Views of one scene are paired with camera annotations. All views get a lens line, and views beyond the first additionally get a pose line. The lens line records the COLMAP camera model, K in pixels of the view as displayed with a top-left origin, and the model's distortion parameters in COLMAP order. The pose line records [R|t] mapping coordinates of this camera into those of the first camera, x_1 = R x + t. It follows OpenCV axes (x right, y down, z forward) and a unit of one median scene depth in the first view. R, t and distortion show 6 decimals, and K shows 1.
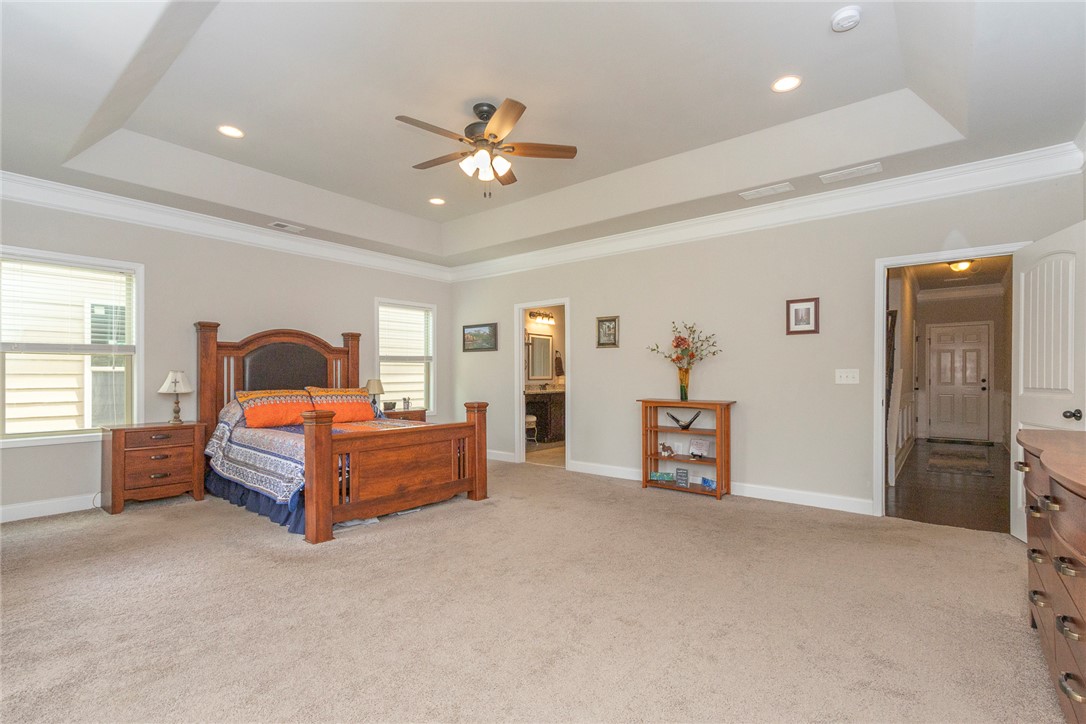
lens RADIAL K [[502.3, 0, 557.5], [0, 502.3, 377.5], [0, 0, 1]] dist [-0.000179, -0.000010]
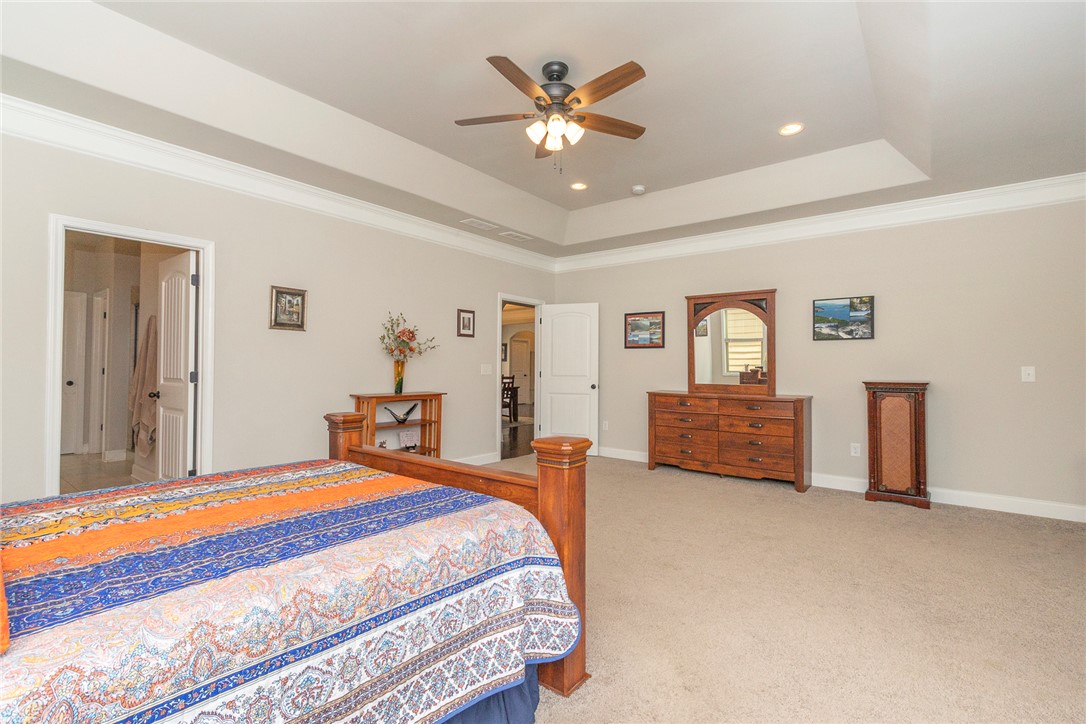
lens RADIAL K [[491.2, 0, 543.0], [0, 491.2, 362.0], [0, 0, 1]] dist [-0.000530, -0.000064]
pose [[-0.000389, 0.013074, 0.999914, -0.706098], [-0.001041, 0.999914, -0.013074, -0.004314], [-0.999999, -0.001046, -0.000375, 0.720633]]
